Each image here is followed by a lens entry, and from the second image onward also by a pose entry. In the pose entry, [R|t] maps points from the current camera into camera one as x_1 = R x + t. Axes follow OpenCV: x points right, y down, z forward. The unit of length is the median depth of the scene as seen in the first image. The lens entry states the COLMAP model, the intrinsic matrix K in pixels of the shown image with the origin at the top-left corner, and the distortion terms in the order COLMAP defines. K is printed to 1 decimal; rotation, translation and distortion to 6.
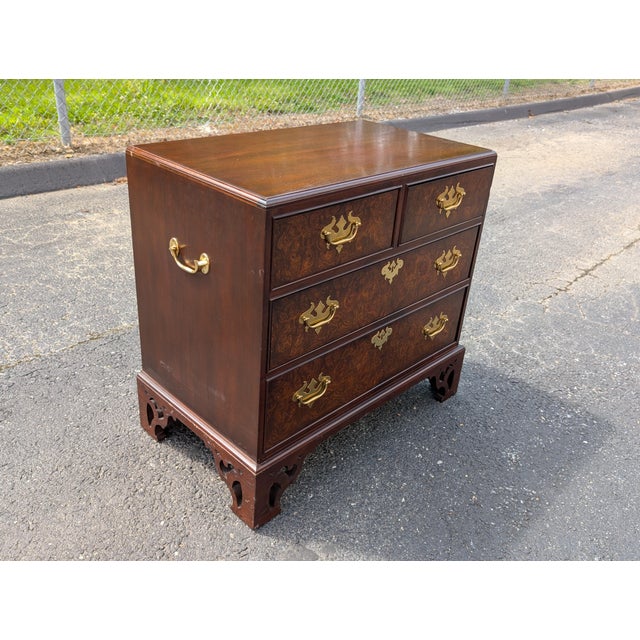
lens RADIAL K [[605.2, 0, 320.0], [0, 605.2, 320.0], [0, 0, 1]] dist [0.002574, -0.007963]
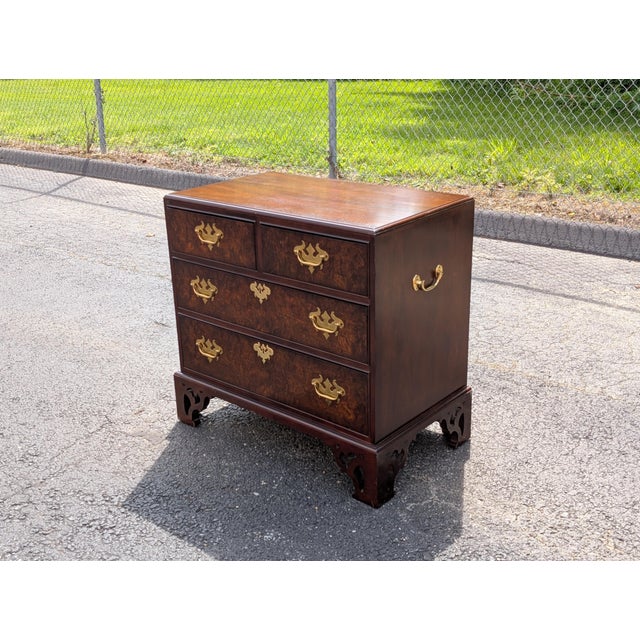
lens RADIAL K [[766.1, 0, 307.3], [0, 766.1, 287.8], [0, 0, 1]] dist [0.185471, -0.560363]
pose [[0.054041, 0.244401, -0.968167, 1.477544], [-0.436787, 0.877688, 0.197180, -0.397845], [0.897940, 0.412227, 0.154182, 0.779748]]
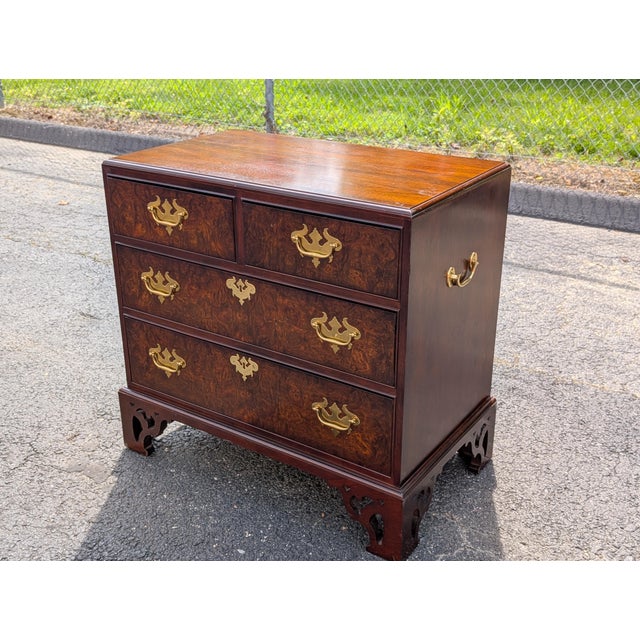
lens RADIAL K [[776.8, 0, 309.6], [0, 776.8, 292.3], [0, 0, 1]] dist [0.109770, -0.288517]
pose [[0.171128, 0.295377, -0.939930, 1.147888], [-0.444803, 0.874408, 0.193803, -0.325853], [0.879127, 0.384919, 0.281021, 0.703769]]
